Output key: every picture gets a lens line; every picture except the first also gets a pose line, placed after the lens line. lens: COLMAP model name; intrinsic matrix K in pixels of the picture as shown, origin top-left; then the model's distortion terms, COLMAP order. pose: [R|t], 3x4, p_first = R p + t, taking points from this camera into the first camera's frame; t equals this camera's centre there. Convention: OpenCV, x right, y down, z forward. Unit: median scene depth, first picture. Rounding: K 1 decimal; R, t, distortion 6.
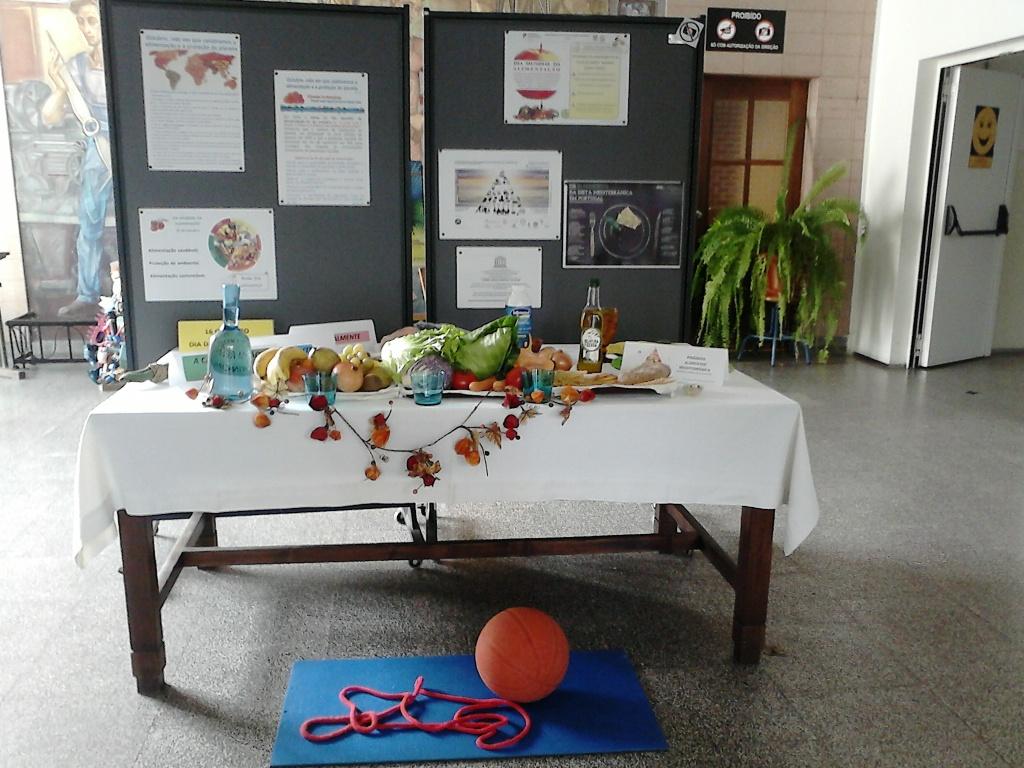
lens RADIAL K [[823.0, 0, 532.7], [0, 823.0, 386.1], [0, 0, 1]] dist [-0.009722, -0.005496]
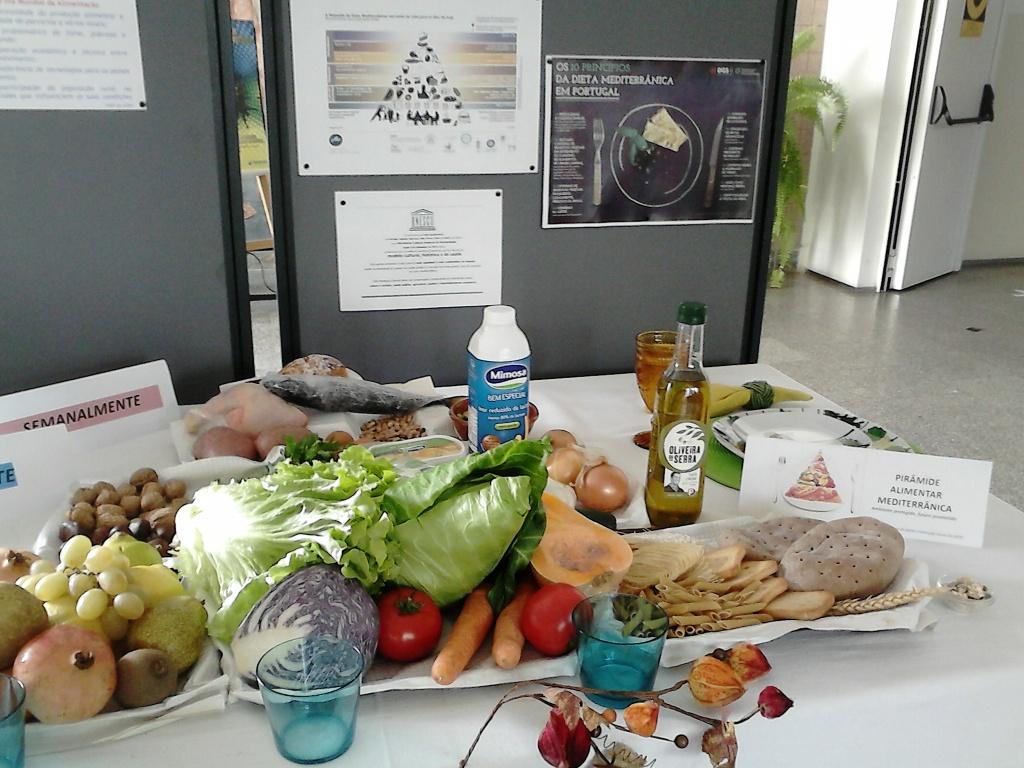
lens RADIAL K [[886.9, 0, 490.6], [0, 886.9, 382.1], [0, 0, 1]] dist [-0.061120, 0.081432]
pose [[0.993097, -0.035713, 0.111731, -0.061948], [0.022290, 0.992625, 0.119155, -0.115121], [-0.115163, -0.115842, 0.986569, 0.444390]]
